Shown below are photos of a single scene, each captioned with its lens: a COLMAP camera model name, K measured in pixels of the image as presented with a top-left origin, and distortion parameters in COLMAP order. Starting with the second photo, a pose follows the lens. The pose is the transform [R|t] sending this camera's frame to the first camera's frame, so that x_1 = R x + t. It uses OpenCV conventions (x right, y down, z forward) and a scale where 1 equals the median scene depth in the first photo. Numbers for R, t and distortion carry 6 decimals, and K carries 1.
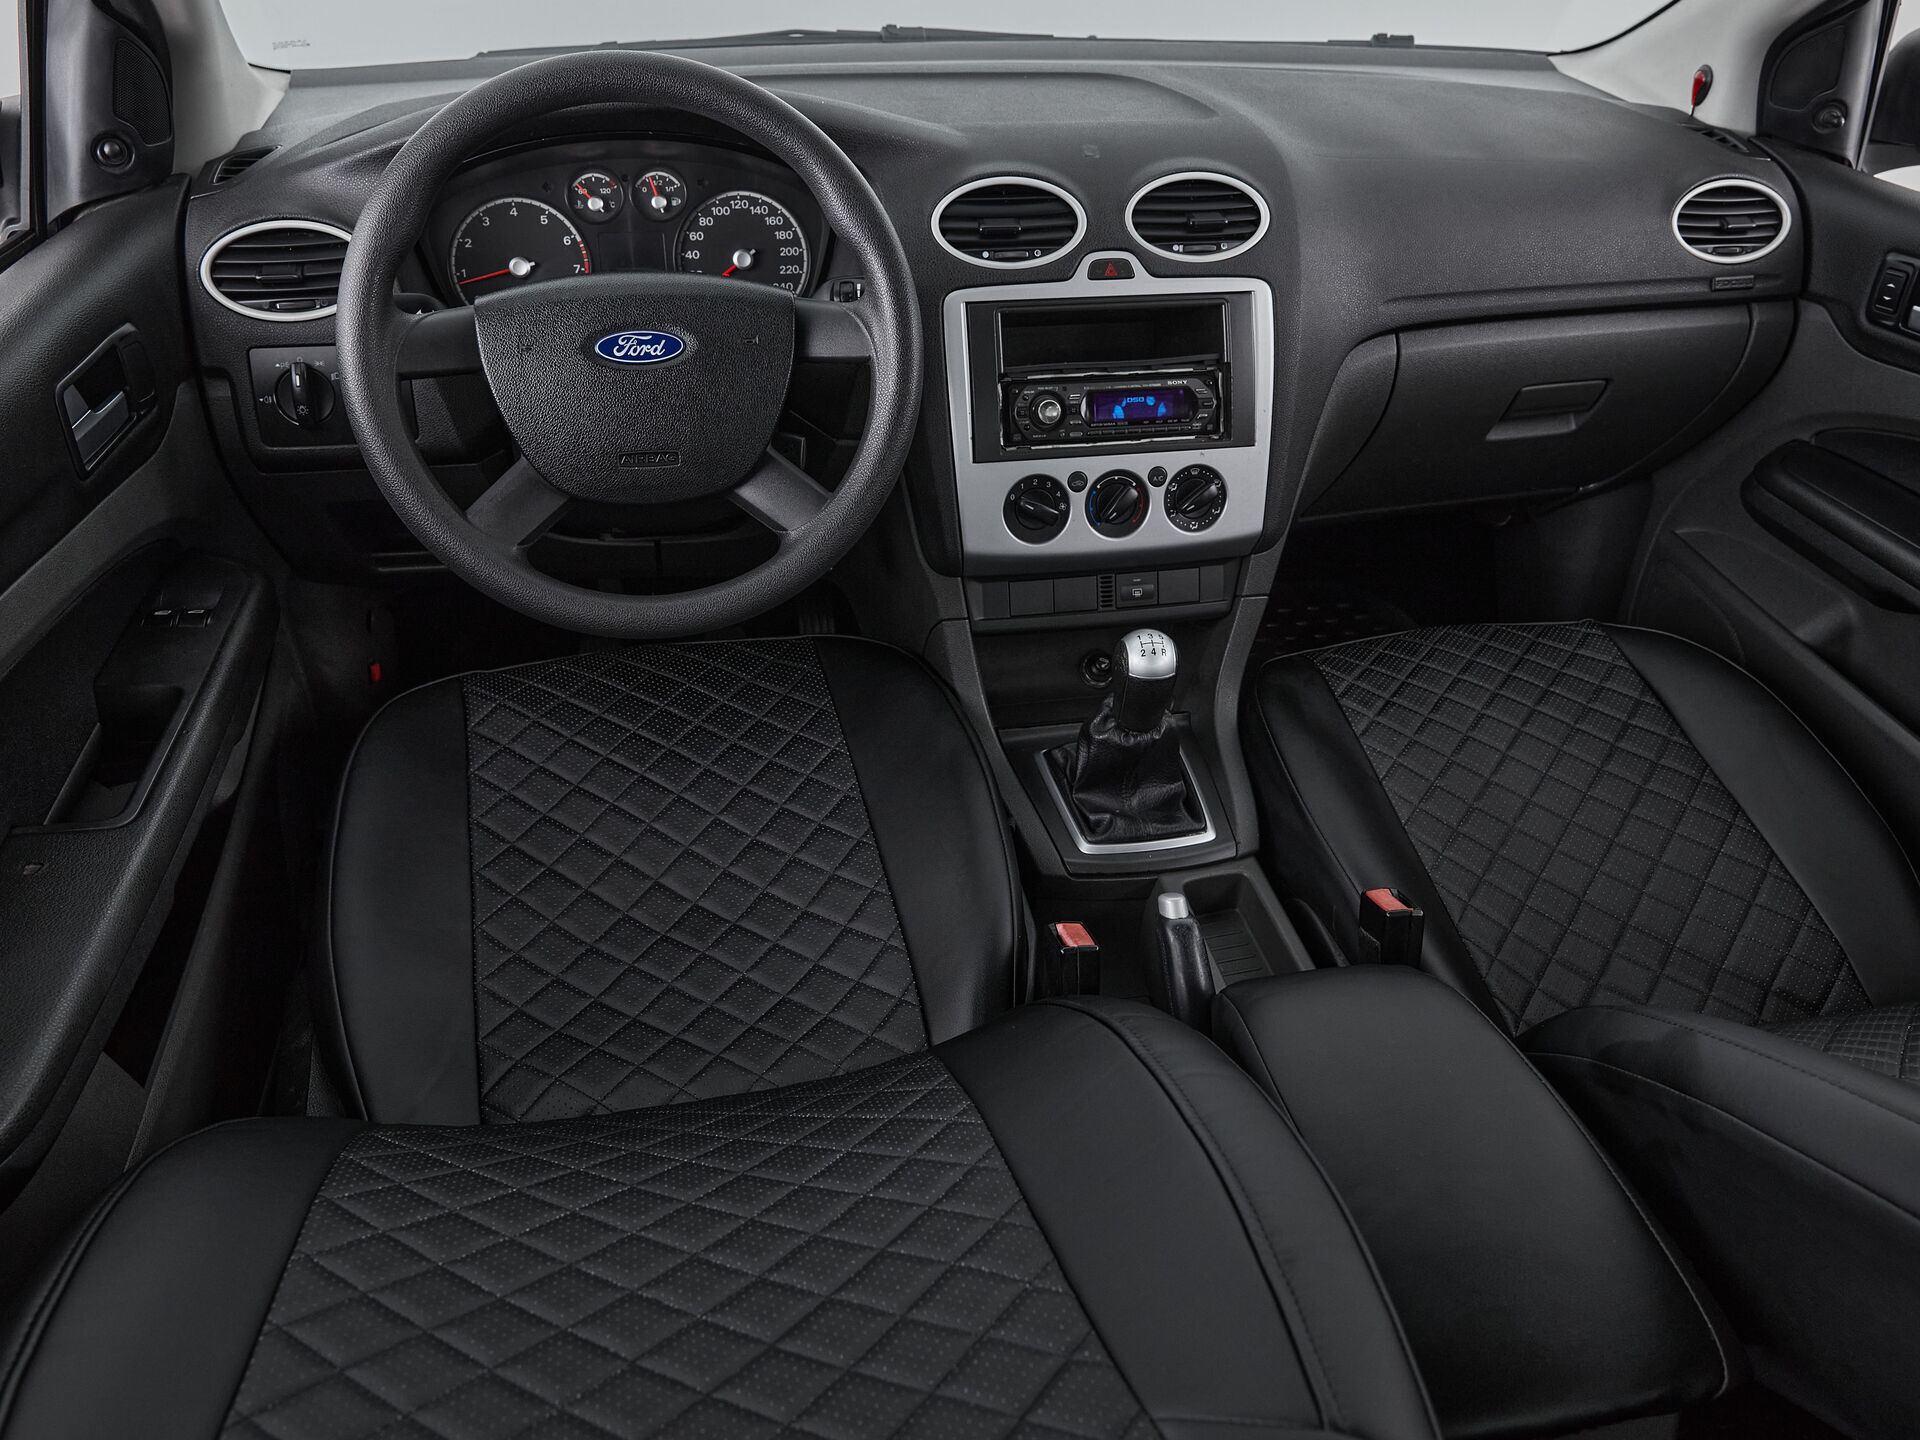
lens RADIAL K [[1492.4, 0, 960.1], [0, 1492.4, 700.2], [0, 0, 1]] dist [-0.007340, 0.004186]
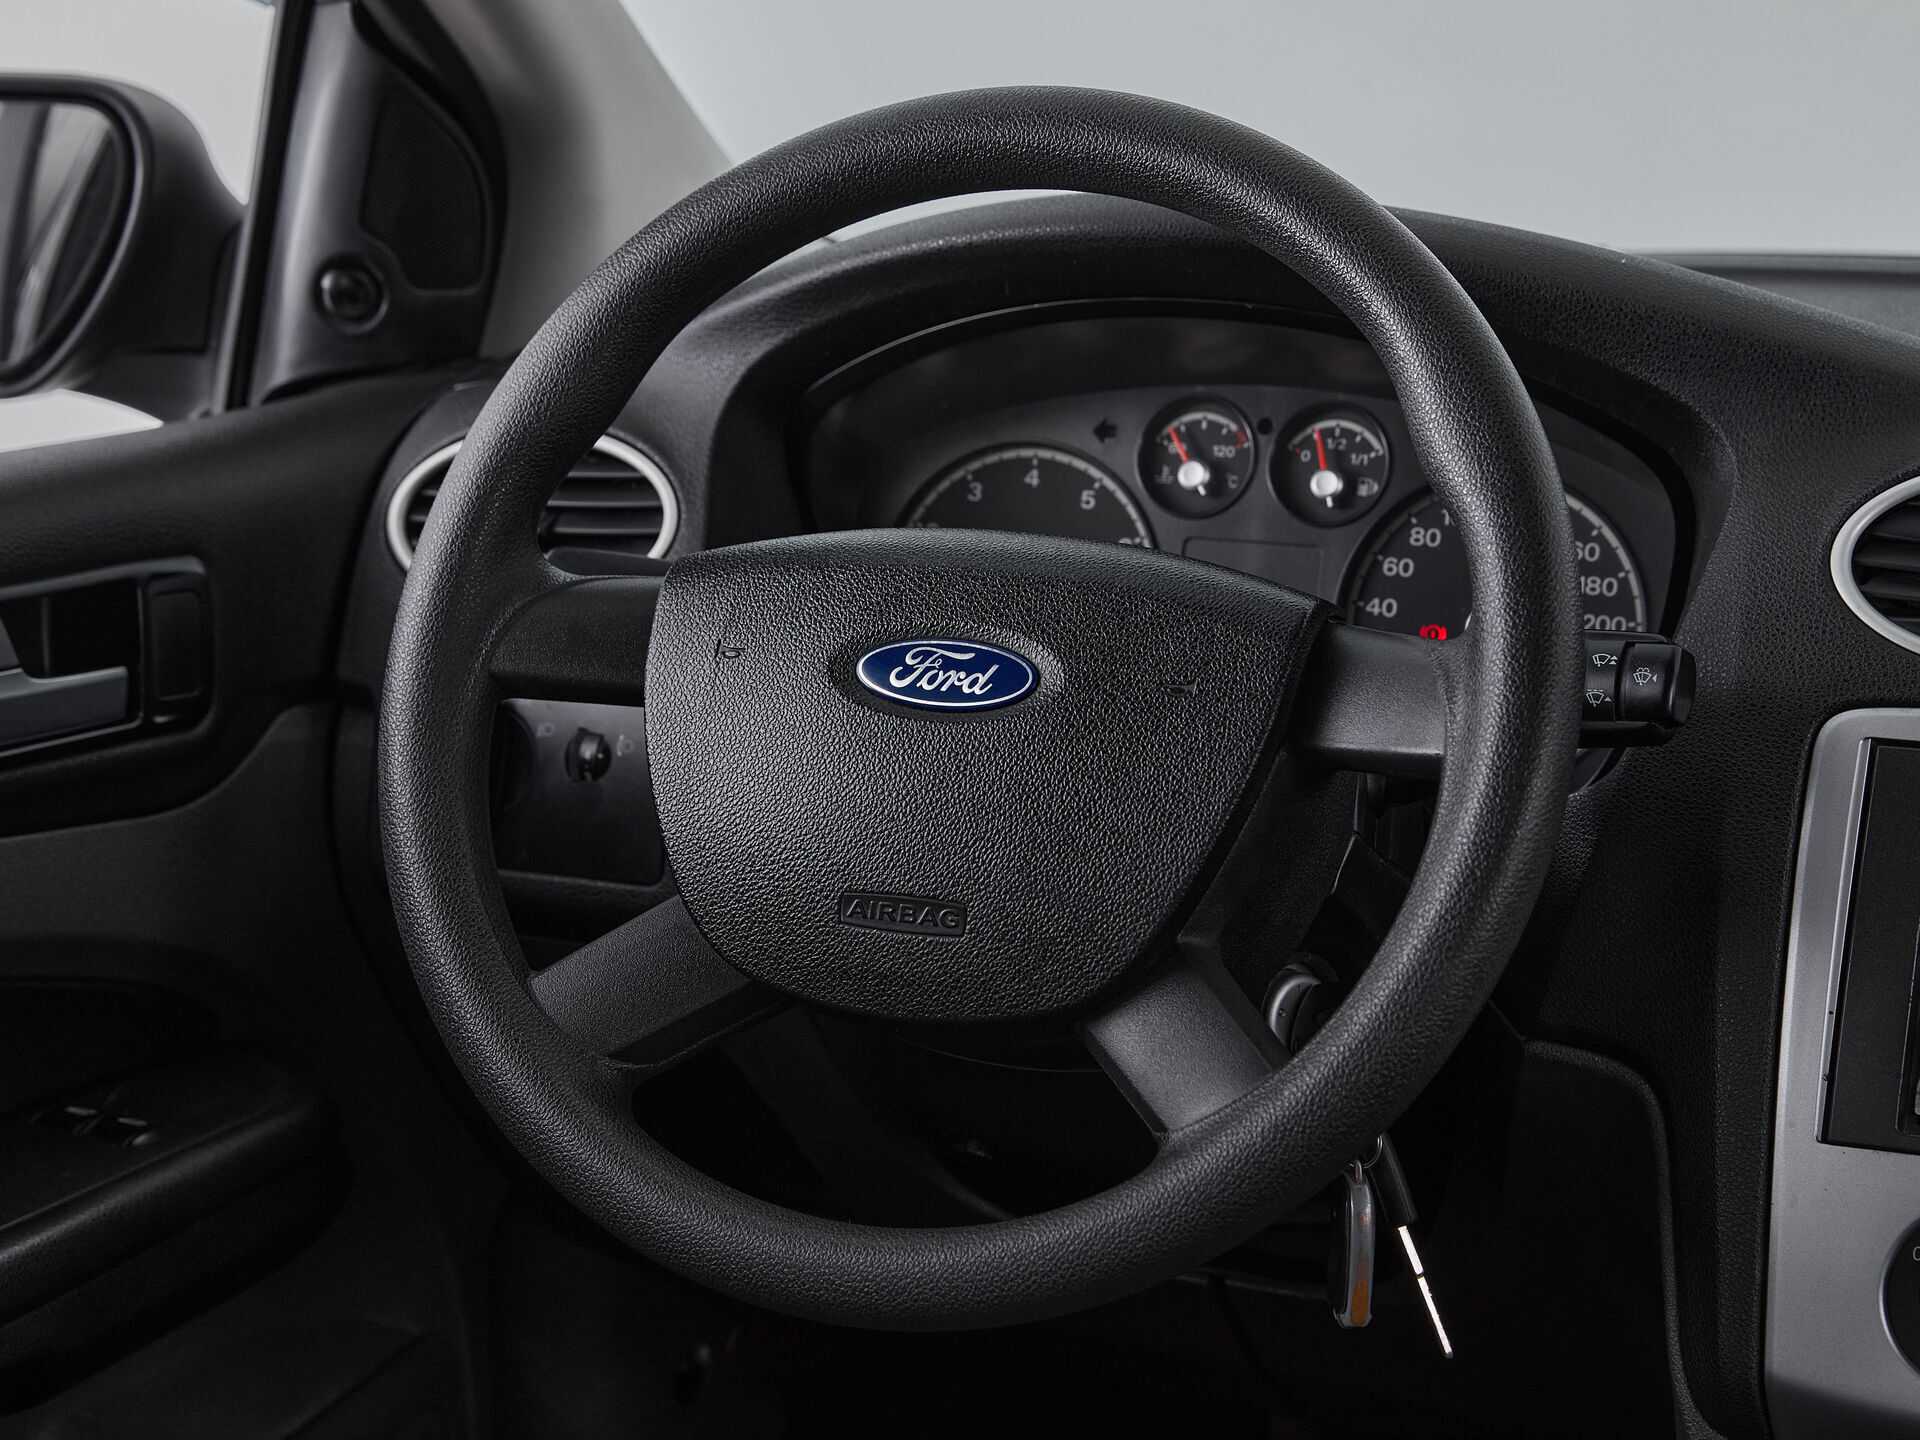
lens RADIAL K [[4072.2, 0, 857.1], [0, 4072.2, 719.7], [0, 0, 1]] dist [-0.074708, 0.034047]
pose [[0.797688, 0.094912, -0.595556, 0.409193], [-0.309230, 0.912206, -0.268808, 0.093882], [0.517756, 0.398588, 0.757005, 0.051599]]
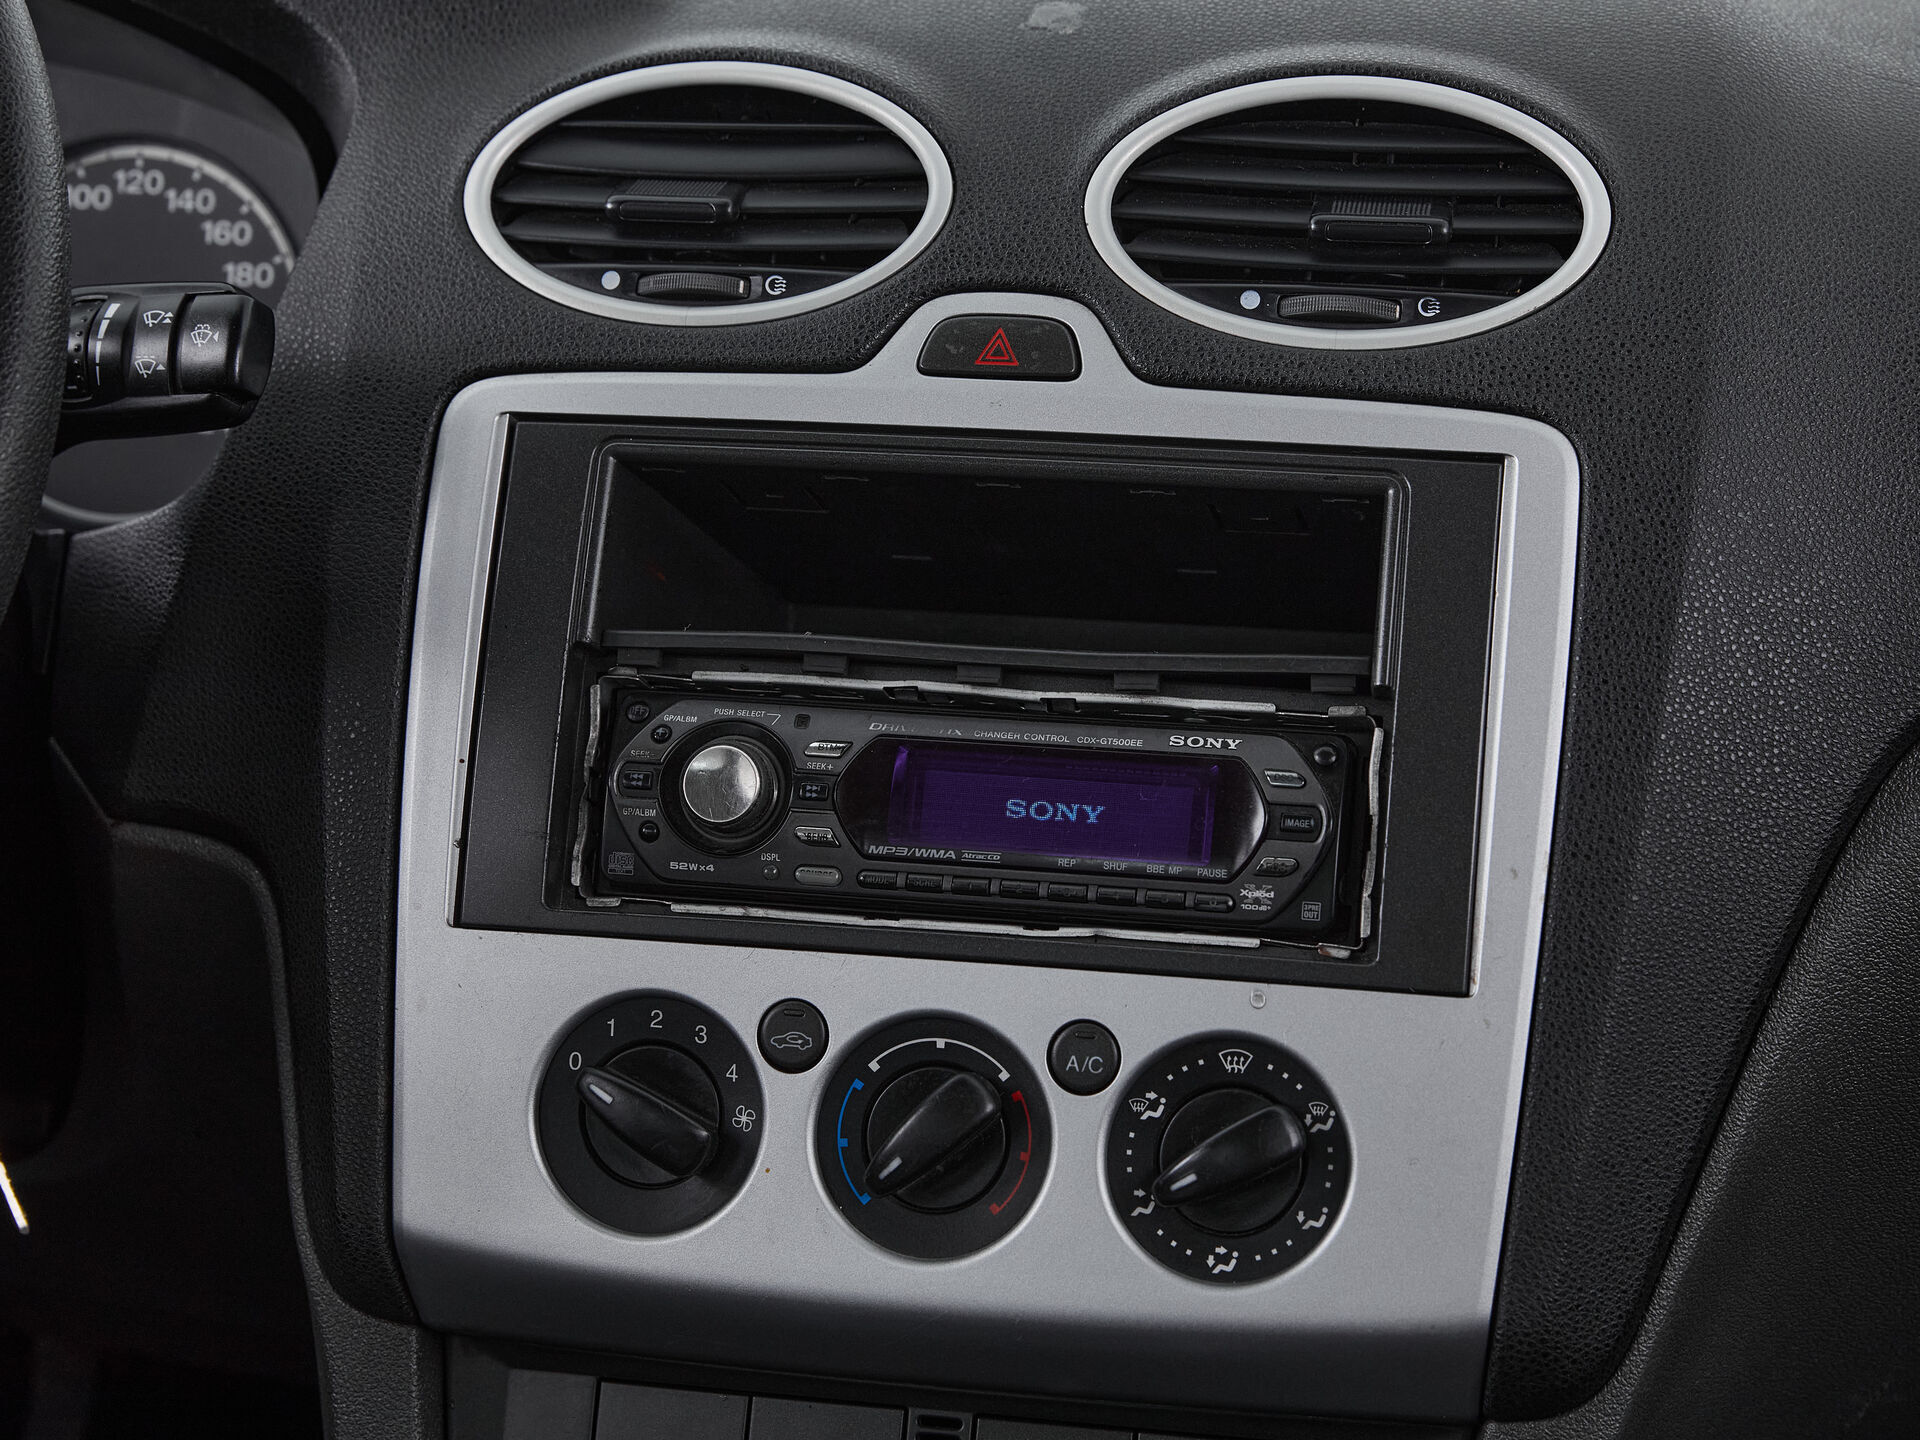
lens RADIAL K [[4023.8, 0, 960.0], [0, 4023.8, 720.0], [0, 0, 1]] dist [-0.109421, 0.018800]
pose [[0.912194, 0.069552, -0.403813, 0.412297], [-0.211298, 0.924201, -0.318129, 0.034784], [0.351078, 0.375520, 0.857746, 0.331967]]
